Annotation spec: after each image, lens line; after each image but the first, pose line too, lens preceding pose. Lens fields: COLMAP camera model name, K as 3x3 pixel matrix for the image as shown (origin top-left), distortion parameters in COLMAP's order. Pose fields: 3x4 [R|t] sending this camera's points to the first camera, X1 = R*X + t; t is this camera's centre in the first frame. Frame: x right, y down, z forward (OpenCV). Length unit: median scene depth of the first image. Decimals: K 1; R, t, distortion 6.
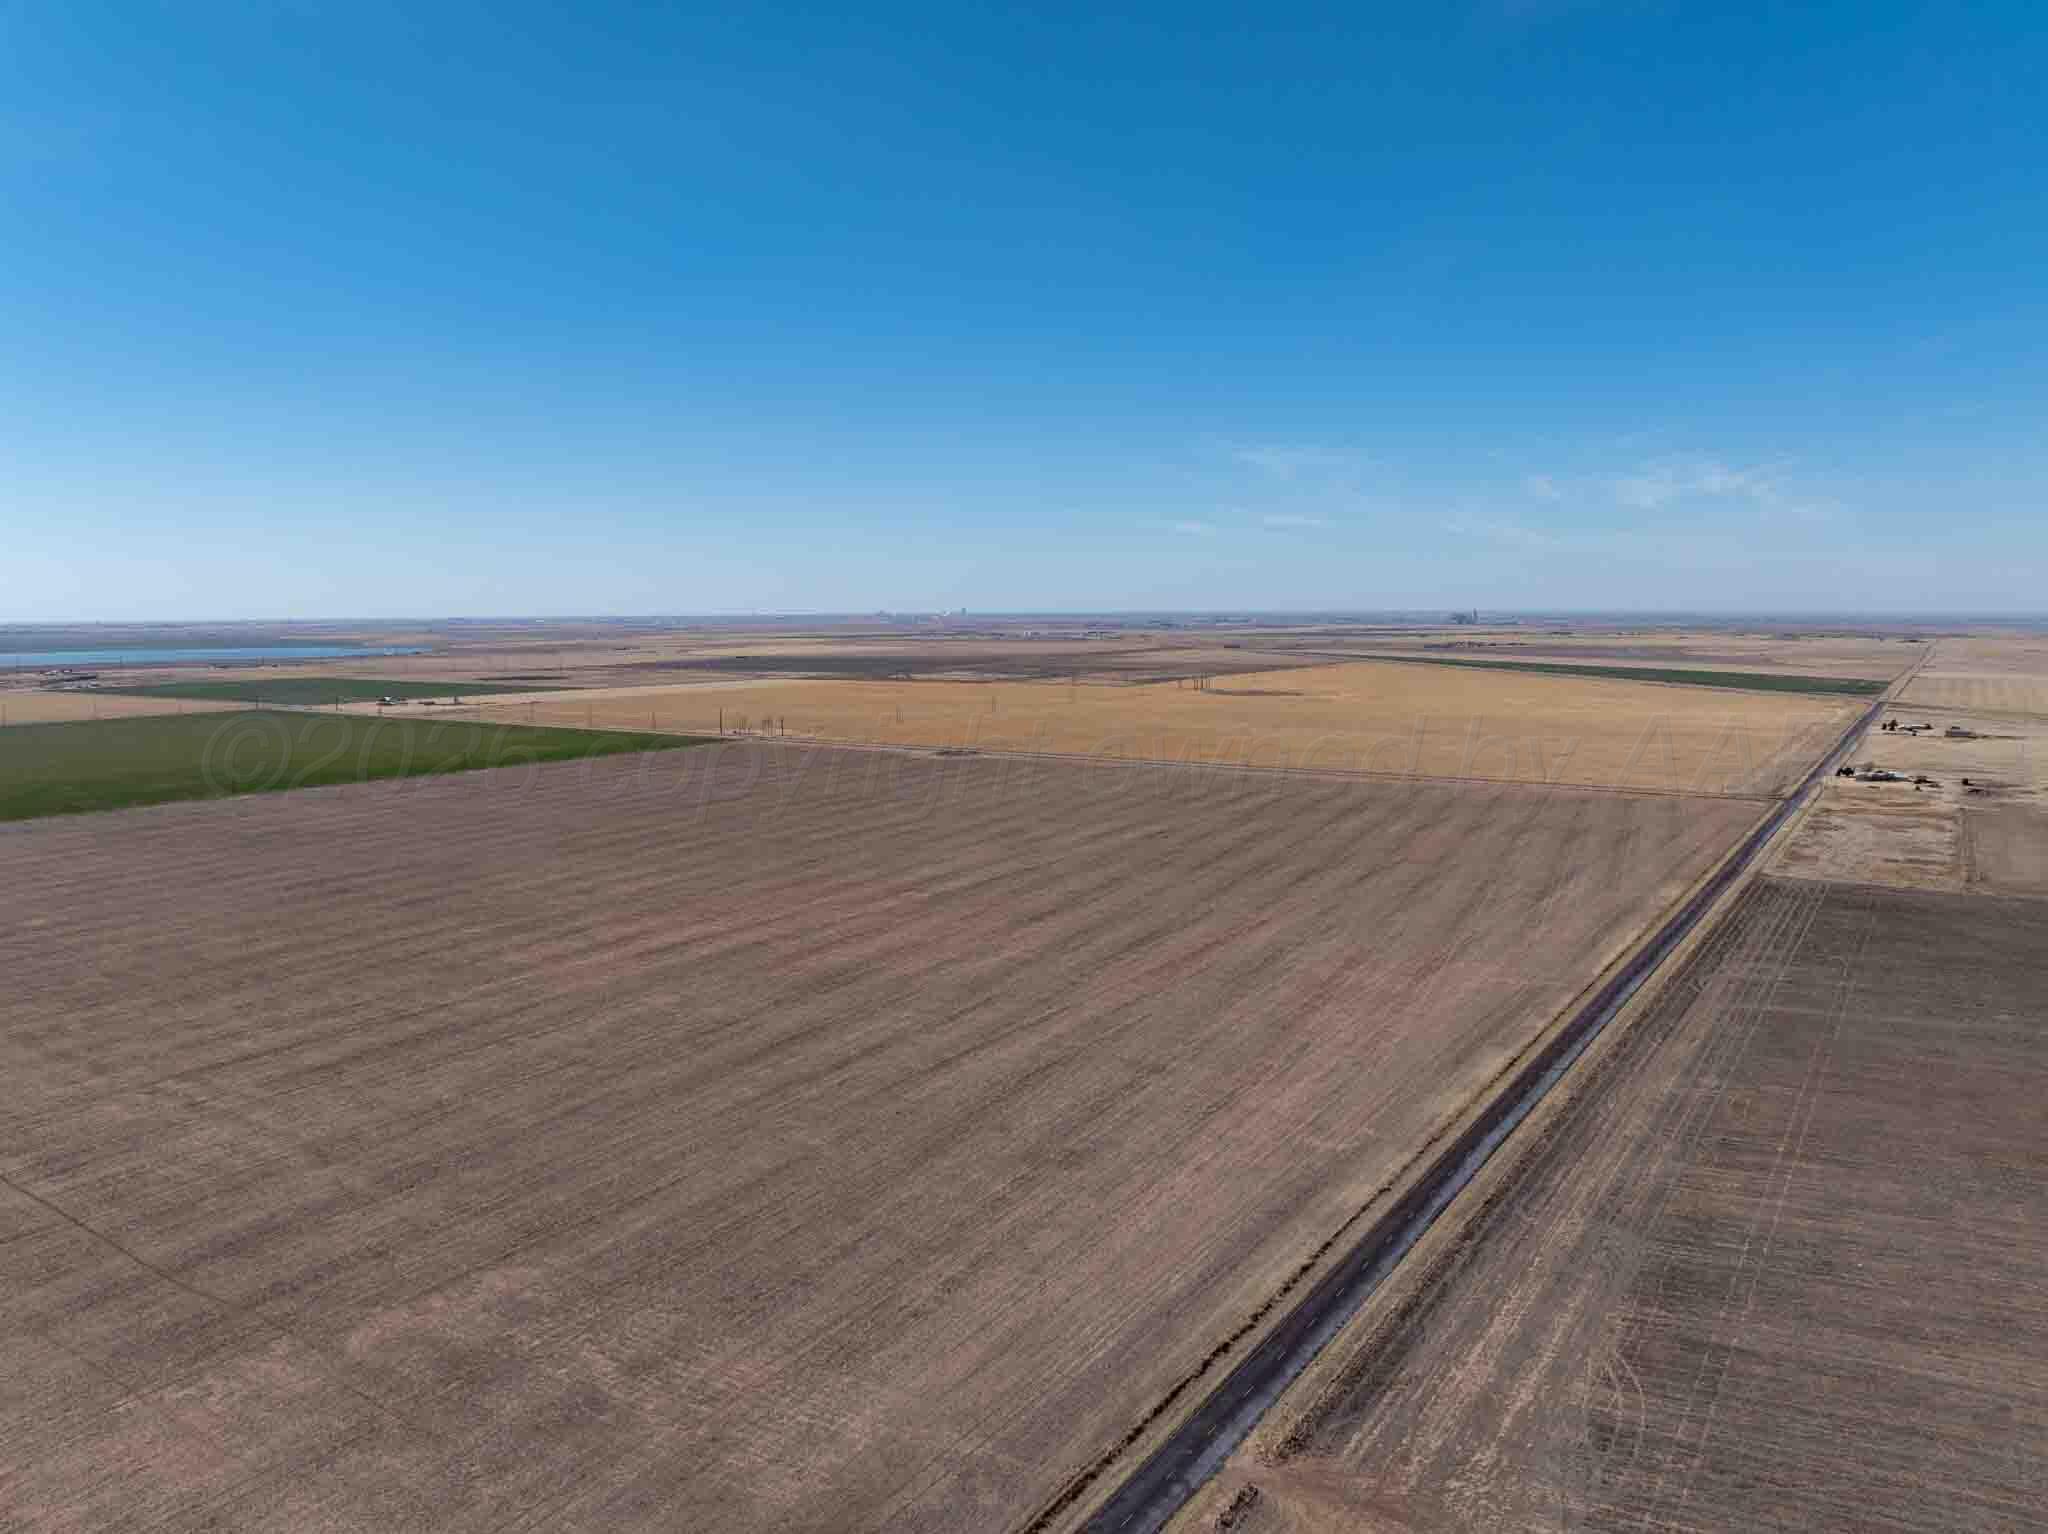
lens RADIAL K [[1458.5, 0, 1023.4], [0, 1458.5, 716.7], [0, 0, 1]] dist [-0.040928, -0.001328]
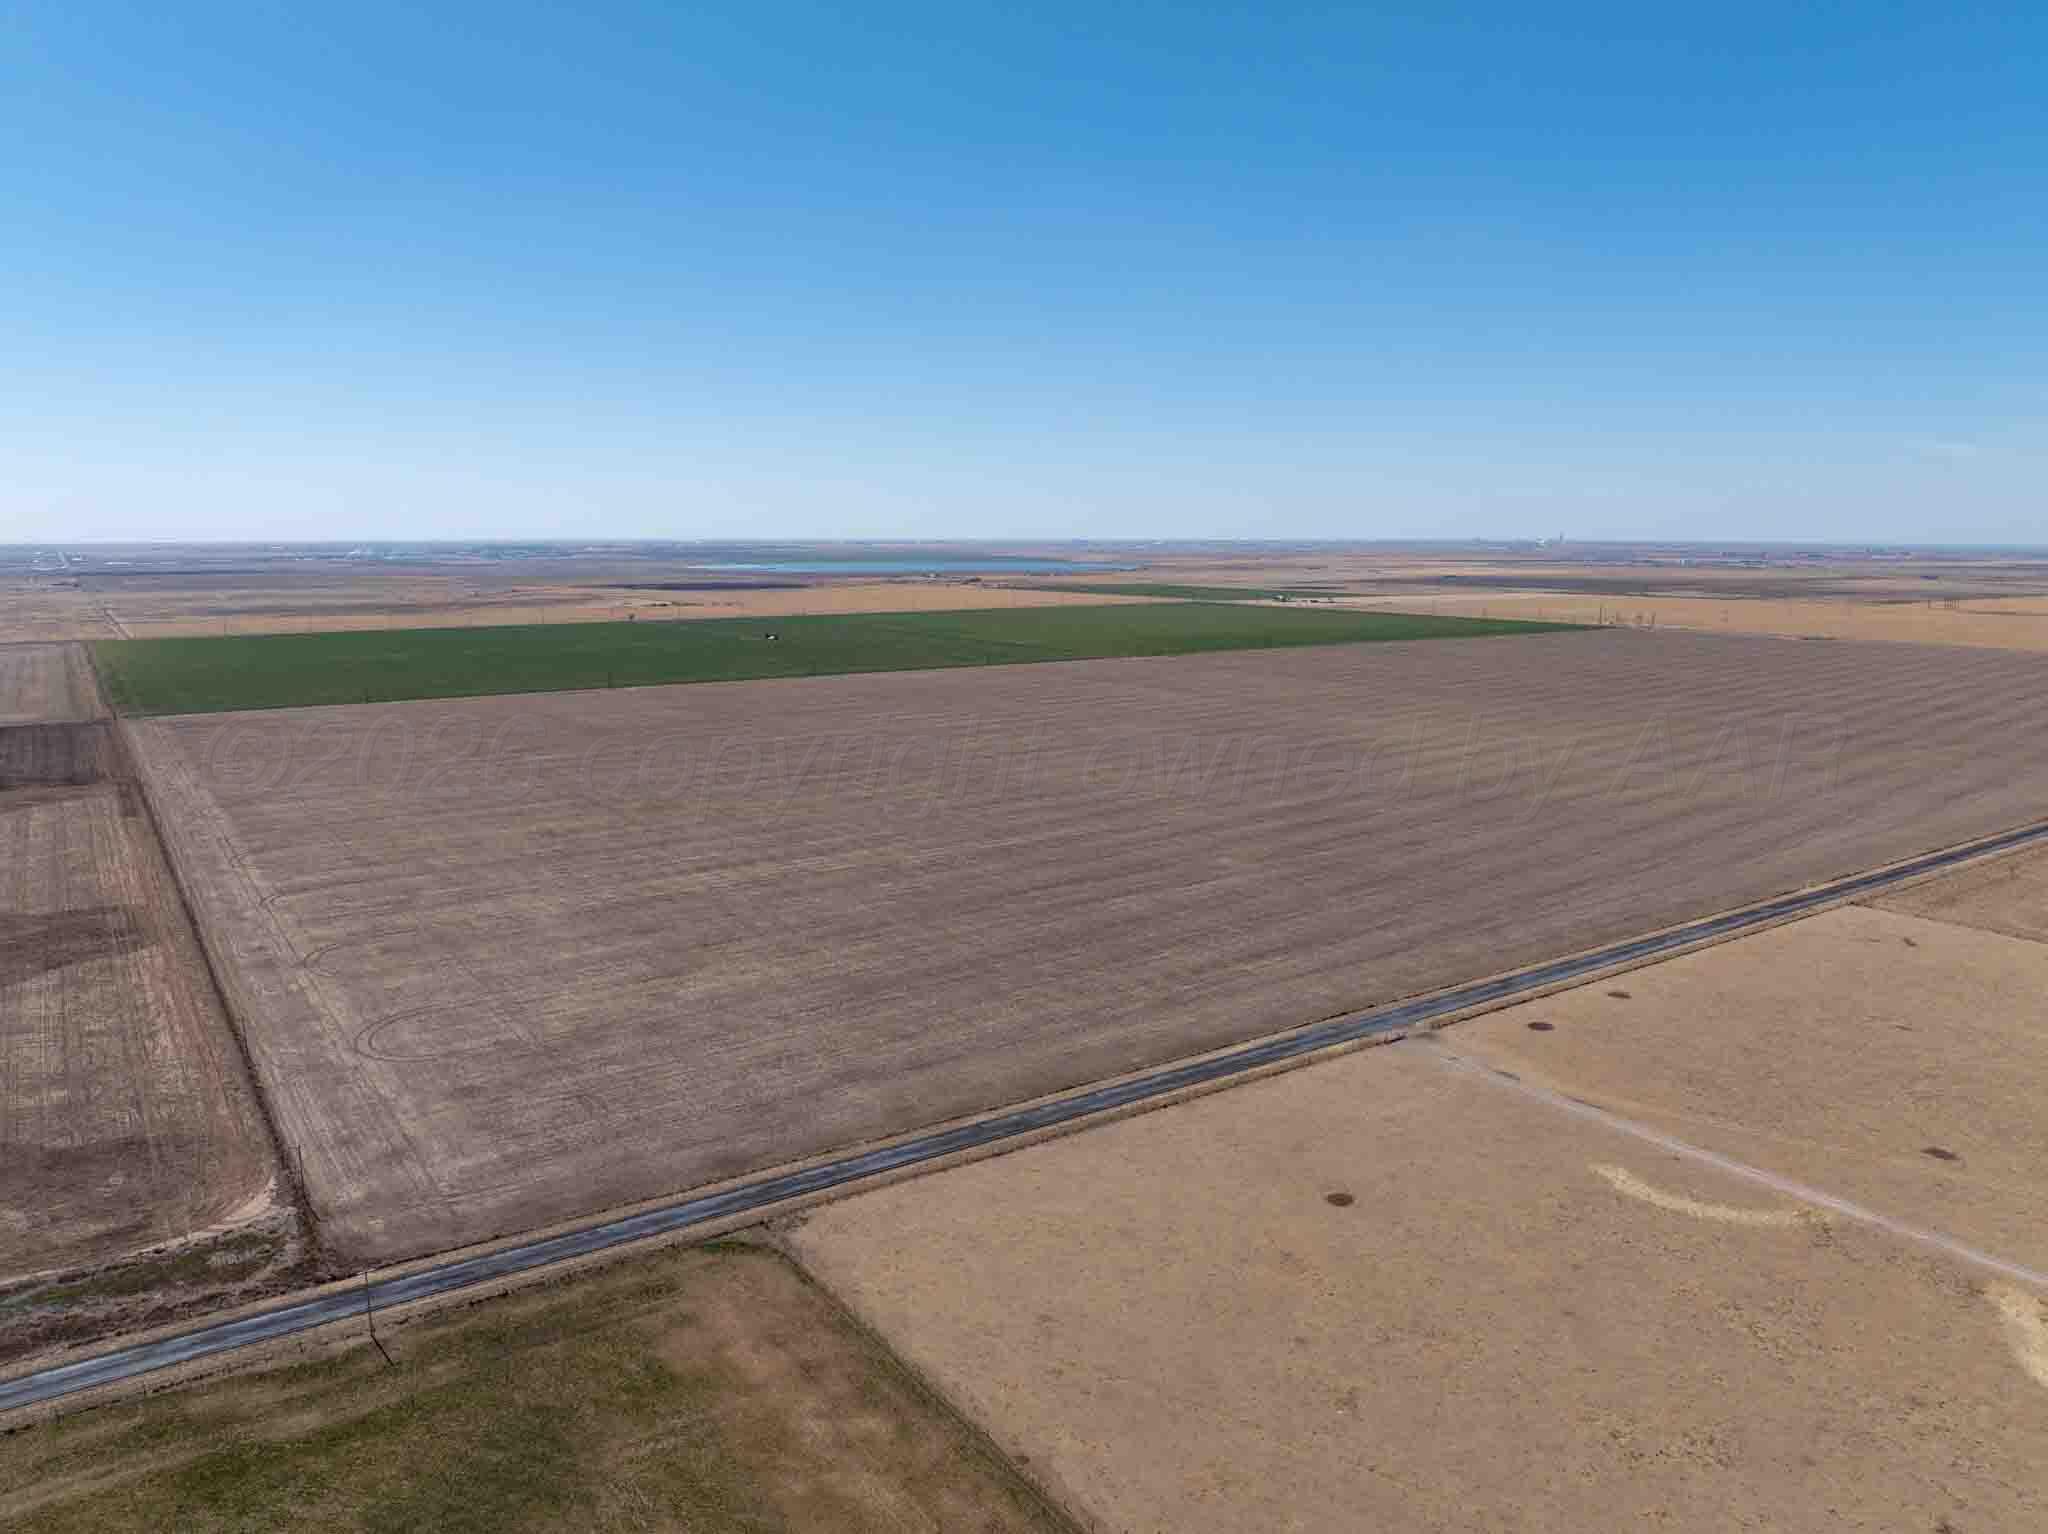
lens RADIAL K [[1430.9, 0, 1024.0], [0, 1430.9, 767.0], [0, 0, 1]] dist [-0.036508, 0.001652]
pose [[0.924759, 0.068411, -0.374354, -0.121027], [-0.035156, 0.994860, 0.094958, 0.023916], [0.378926, -0.074652, 0.922411, -0.301855]]
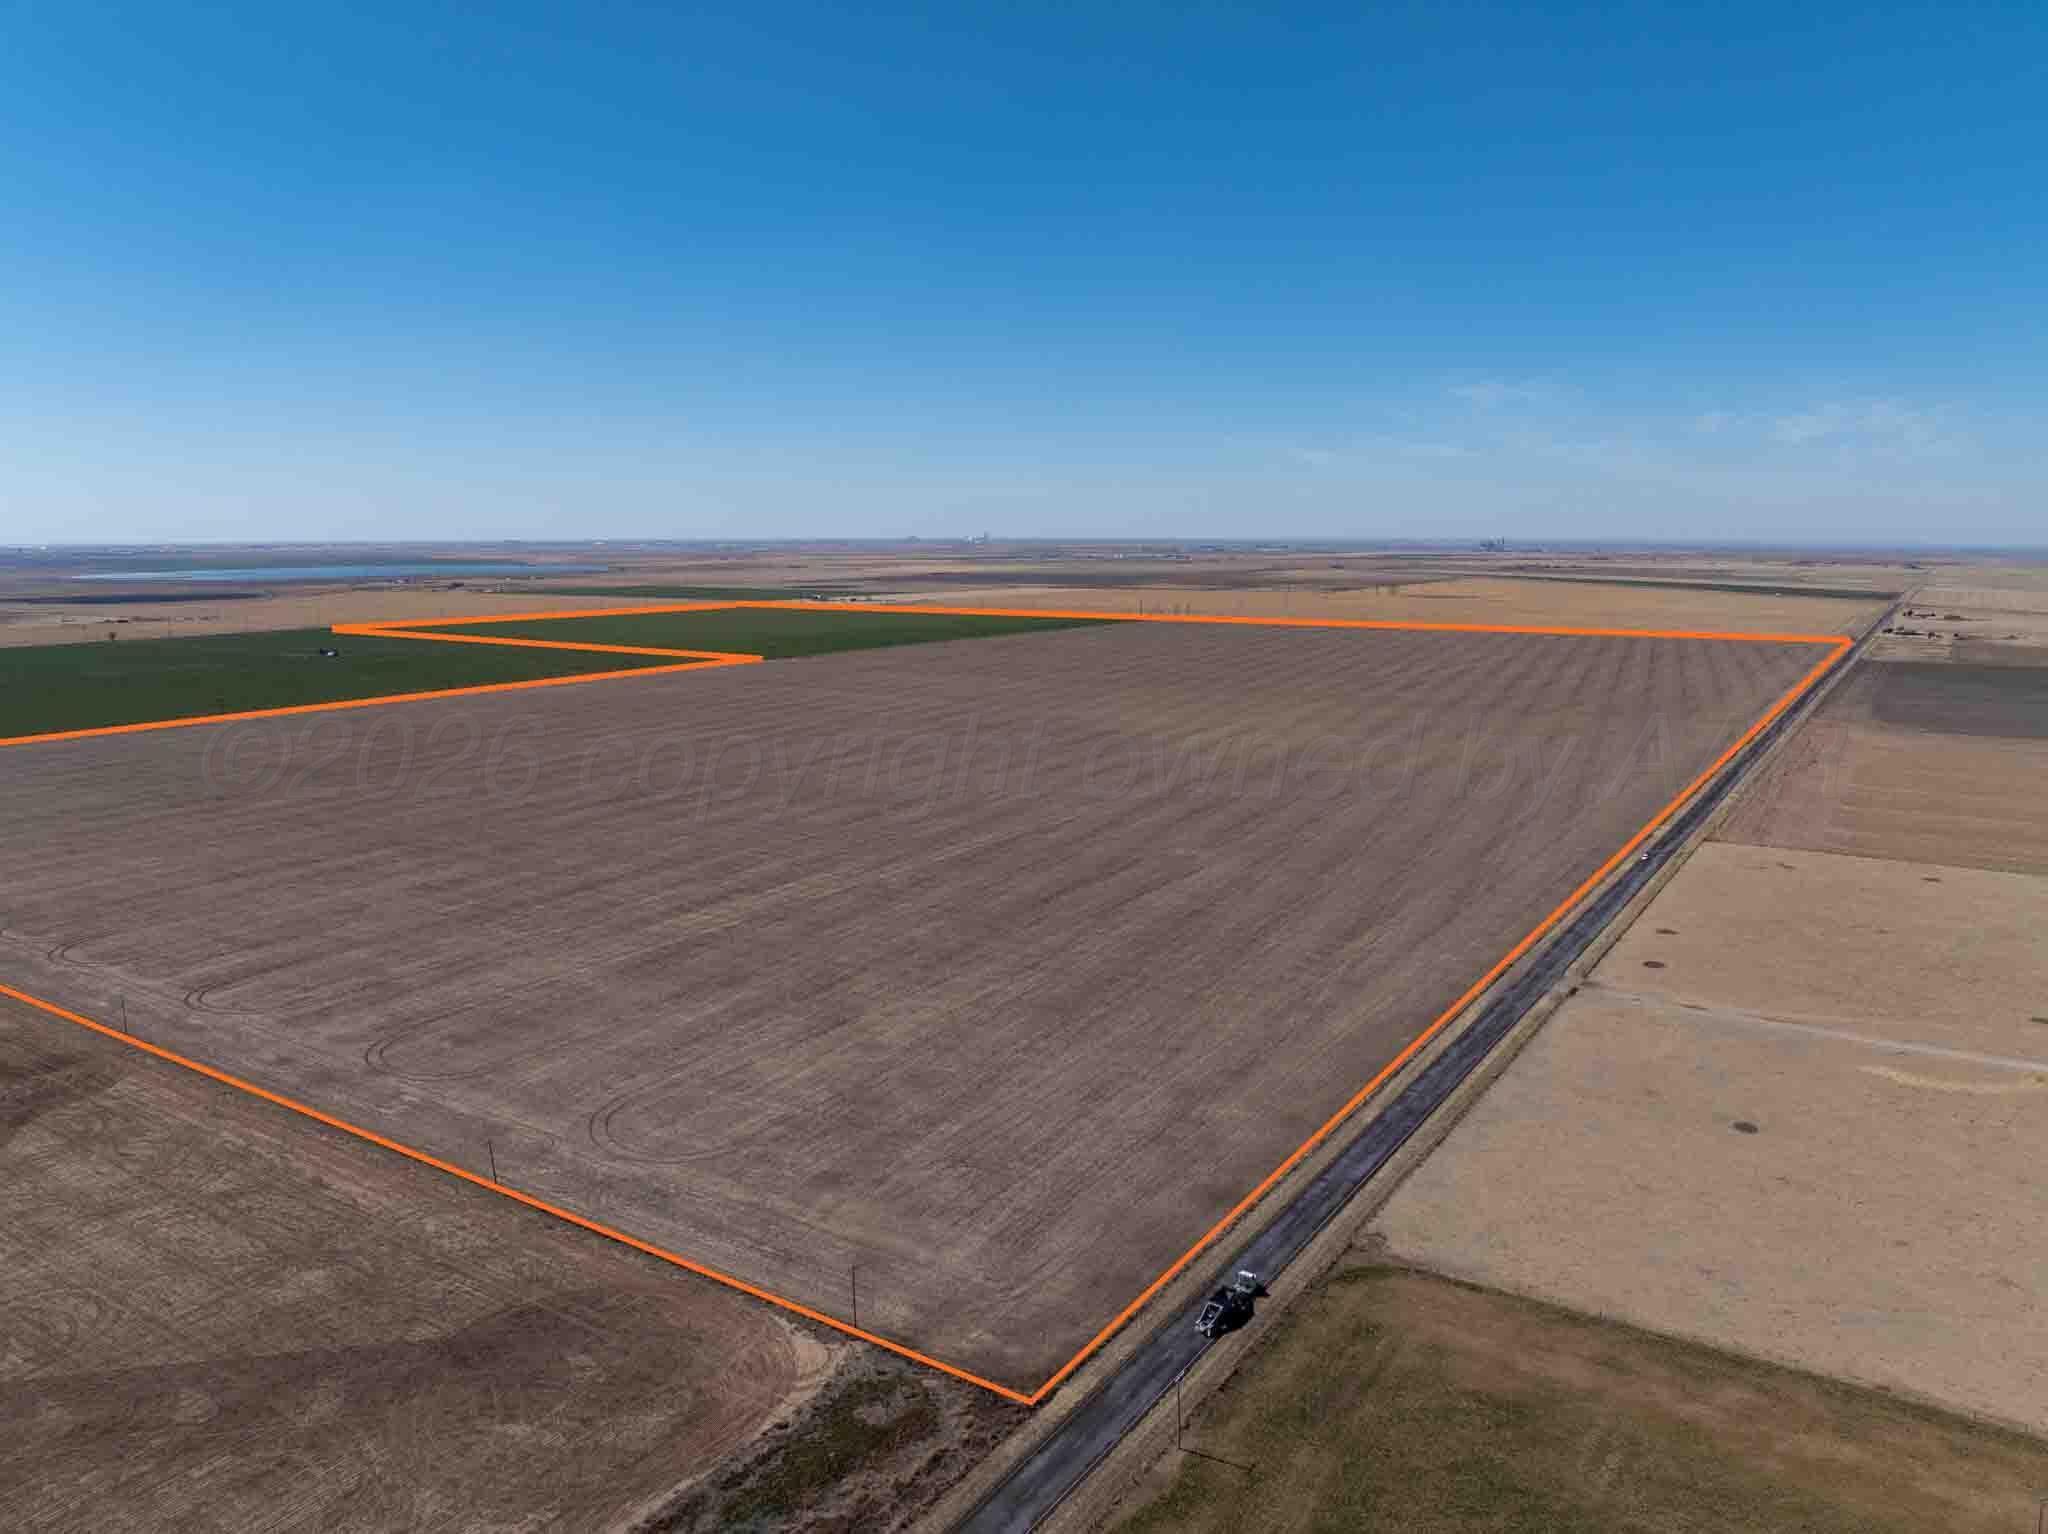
lens RADIAL K [[1430.9, 0, 1024.0], [0, 1430.9, 767.0], [0, 0, 1]] dist [-0.036508, 0.001652]
pose [[0.999985, 0.005368, 0.000859, -0.208079], [-0.005423, 0.996160, 0.087378, 0.025318], [-0.000387, -0.087381, 0.996175, -0.314203]]
